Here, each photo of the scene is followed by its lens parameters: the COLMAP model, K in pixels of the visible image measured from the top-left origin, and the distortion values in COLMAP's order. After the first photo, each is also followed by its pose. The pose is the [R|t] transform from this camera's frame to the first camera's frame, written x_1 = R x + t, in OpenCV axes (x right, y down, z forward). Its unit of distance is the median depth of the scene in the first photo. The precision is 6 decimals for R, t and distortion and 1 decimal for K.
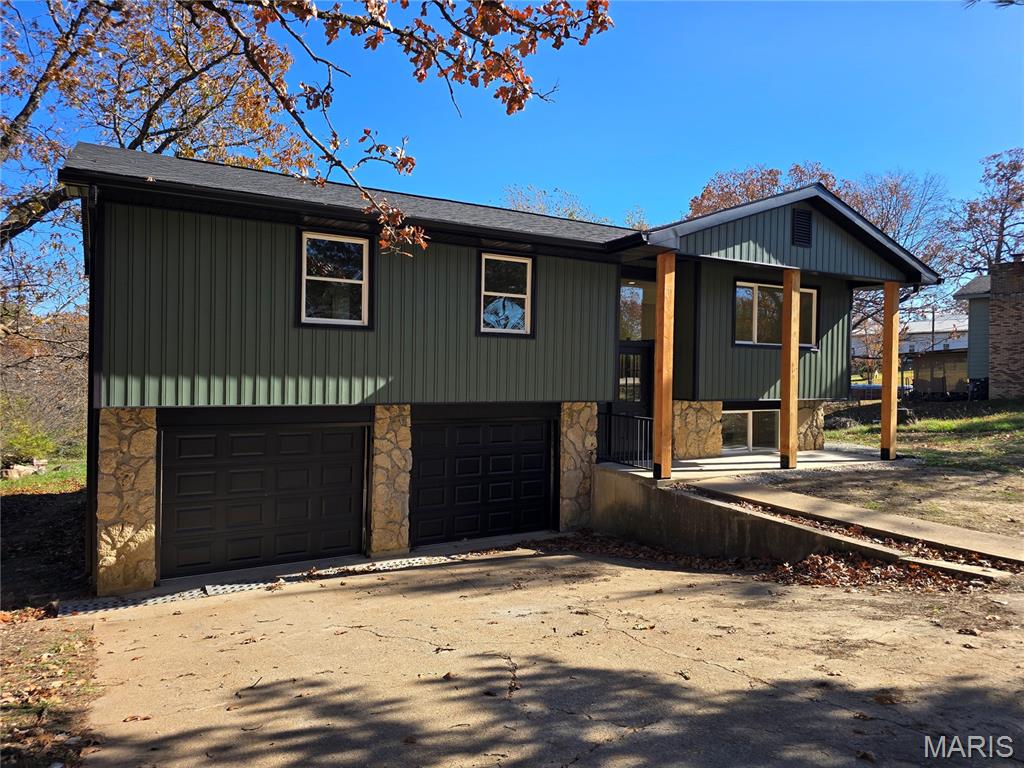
lens RADIAL K [[680.9, 0, 541.3], [0, 680.9, 370.6], [0, 0, 1]] dist [0.047632, -0.043684]
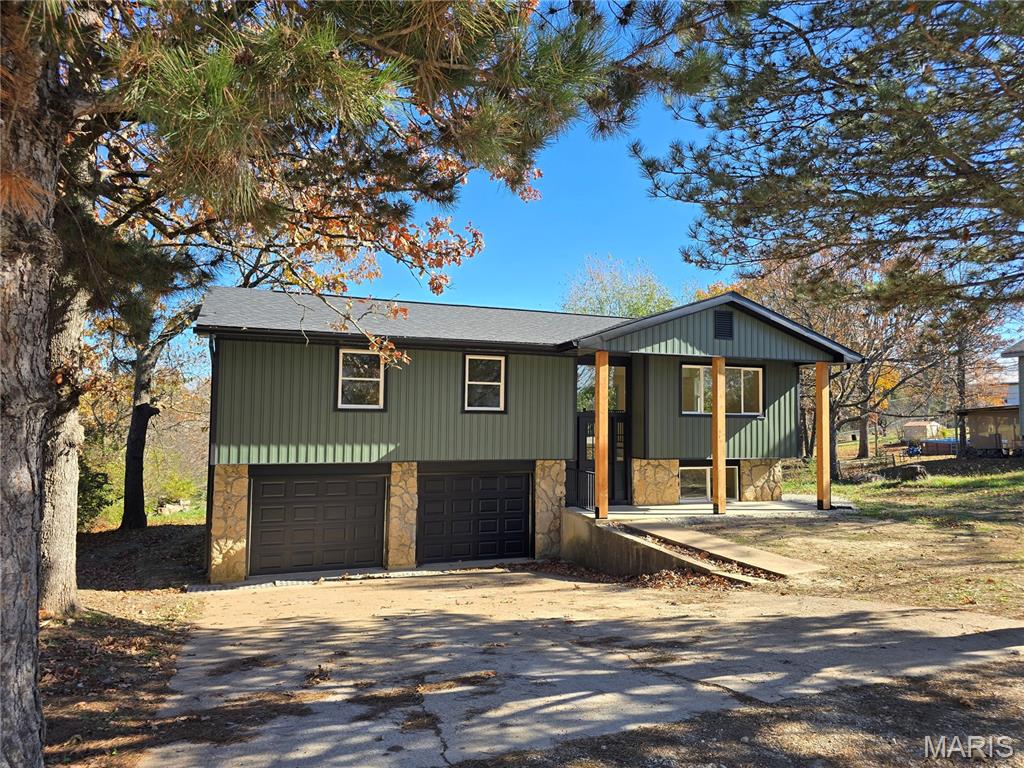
lens RADIAL K [[697.1, 0, 543.8], [0, 697.1, 380.7], [0, 0, 1]] dist [0.063316, -0.085573]
pose [[0.987449, -0.011133, -0.157546, 0.303615], [0.002409, 0.998458, -0.055453, -0.038279], [0.157920, 0.054378, 0.985953, -0.408603]]
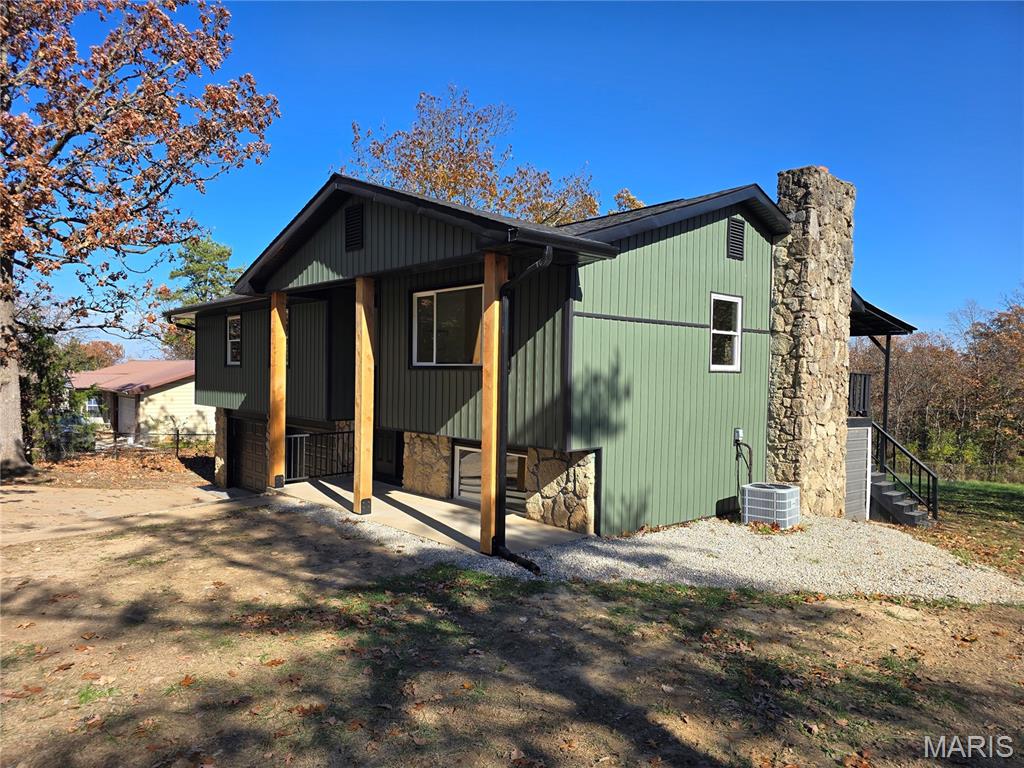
lens RADIAL K [[697.1, 0, 543.8], [0, 697.1, 380.7], [0, 0, 1]] dist [0.063316, -0.085573]
pose [[0.212788, -0.002245, -0.977096, 1.524600], [-0.014149, 0.999885, -0.005379, -0.023833], [0.976996, 0.014970, 0.212731, 1.260531]]
